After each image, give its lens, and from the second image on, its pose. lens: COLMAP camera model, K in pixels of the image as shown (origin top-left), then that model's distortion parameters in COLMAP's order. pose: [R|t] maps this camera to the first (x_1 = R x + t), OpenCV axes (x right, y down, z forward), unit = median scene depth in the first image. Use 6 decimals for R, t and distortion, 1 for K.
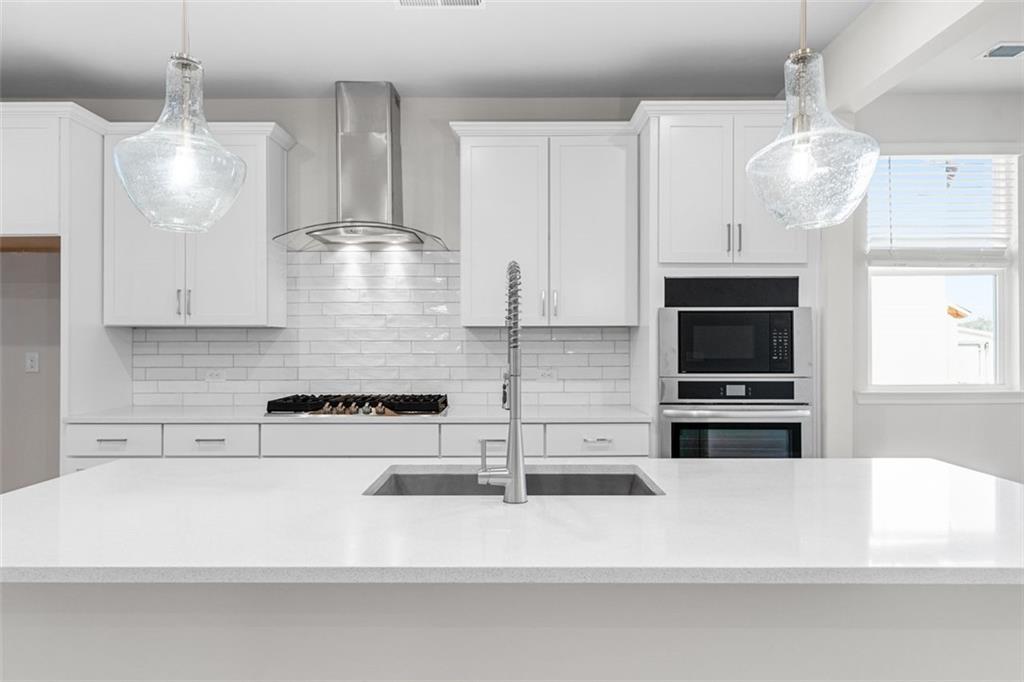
lens RADIAL K [[692.6, 0, 507.4], [0, 692.6, 340.8], [0, 0, 1]] dist [0.011909, 0.001623]
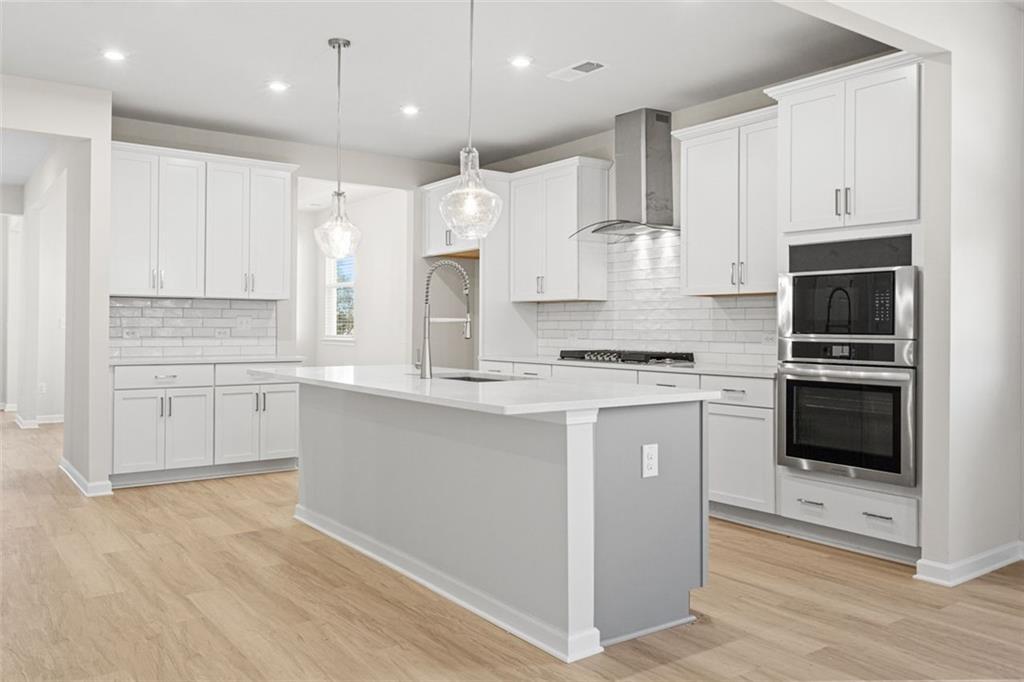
lens RADIAL K [[811.2, 0, 514.3], [0, 811.2, 330.5], [0, 0, 1]] dist [0.004325, -0.009792]
pose [[0.593147, 0.006802, -0.805065, 0.990940], [0.001371, 0.999954, 0.009459, 0.028444], [0.805093, -0.006714, 0.593111, -0.098416]]
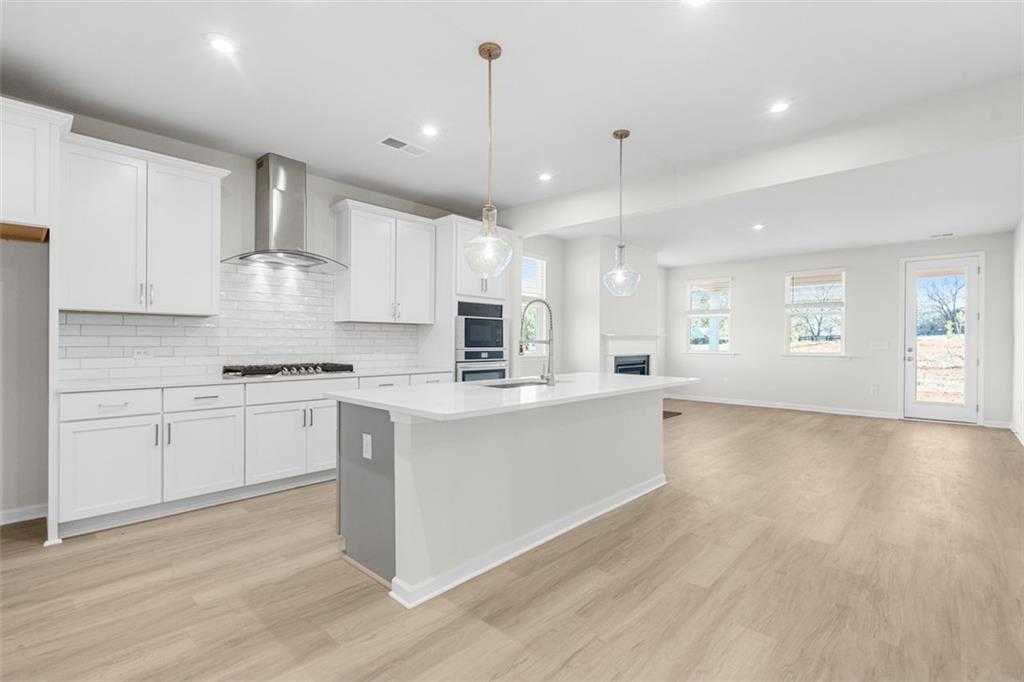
lens RADIAL K [[467.9, 0, 513.4], [0, 467.9, 347.4], [0, 0, 1]] dist [-0.003020, 0.000135]
pose [[0.677342, -0.004273, 0.735656, -0.686581], [-0.011473, 0.999800, 0.016371, 0.021174], [-0.735579, -0.019530, 0.677157, -0.068806]]
